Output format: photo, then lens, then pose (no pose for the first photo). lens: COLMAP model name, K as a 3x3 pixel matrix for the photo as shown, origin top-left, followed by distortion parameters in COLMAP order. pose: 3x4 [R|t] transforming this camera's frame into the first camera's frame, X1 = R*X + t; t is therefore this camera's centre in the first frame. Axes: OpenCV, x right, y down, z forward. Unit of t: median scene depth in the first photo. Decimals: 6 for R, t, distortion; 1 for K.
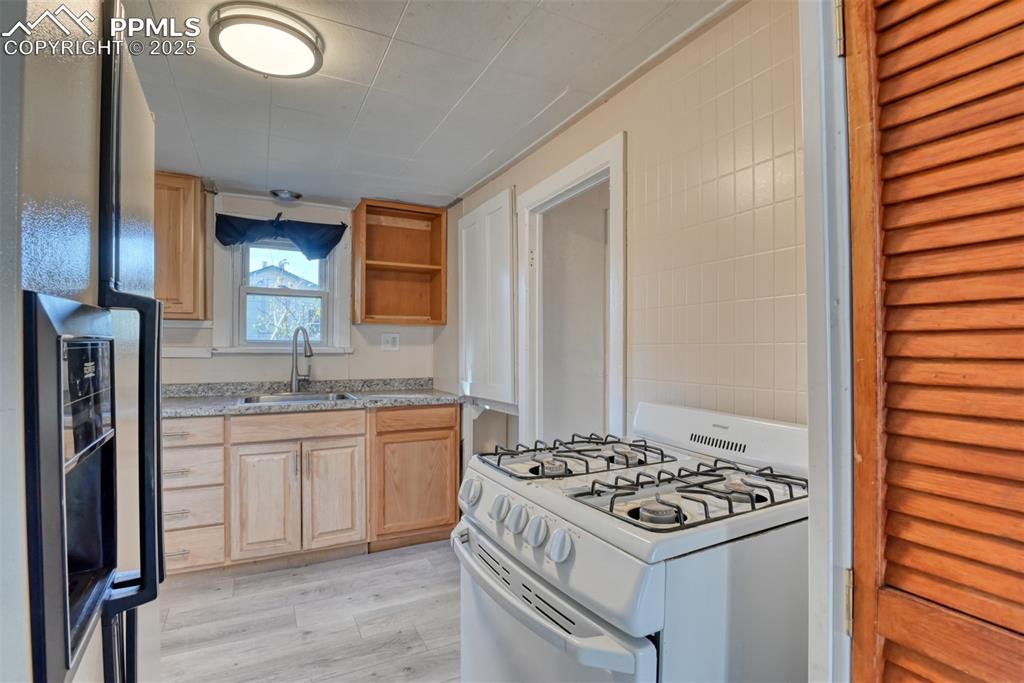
lens RADIAL K [[503.4, 0, 514.0], [0, 503.4, 344.2], [0, 0, 1]] dist [-0.030997, -0.000115]
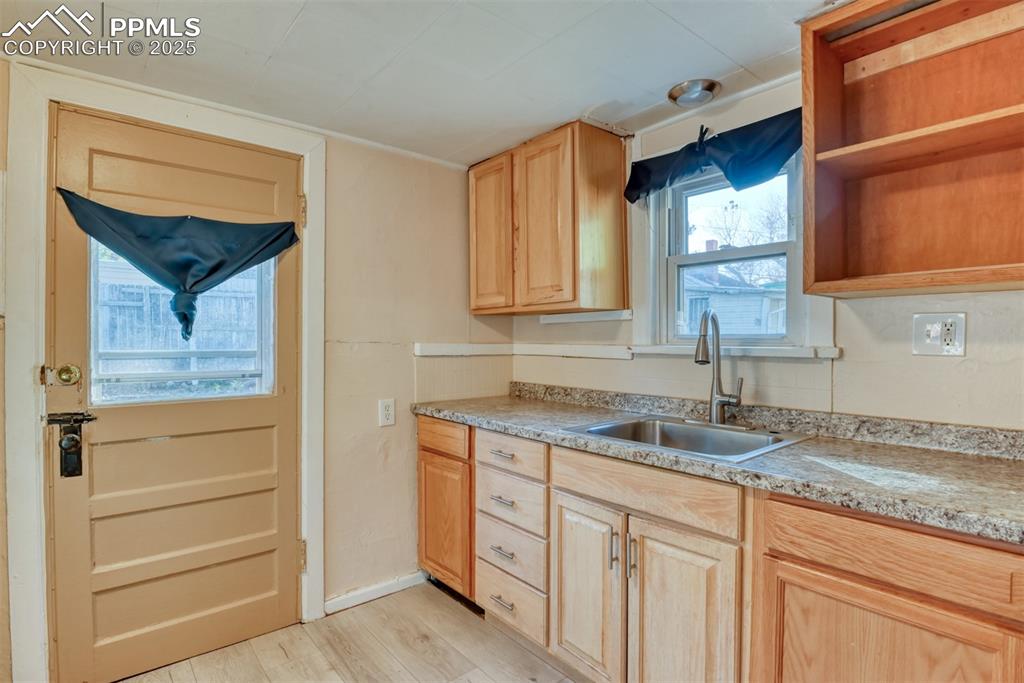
lens RADIAL K [[503.4, 0, 514.0], [0, 503.4, 344.2], [0, 0, 1]] dist [-0.030997, -0.000115]
pose [[0.216385, 0.002612, -0.976305, 0.091012], [0.006341, 0.999972, 0.004081, 0.000499], [0.976288, -0.007074, 0.216362, 0.700372]]
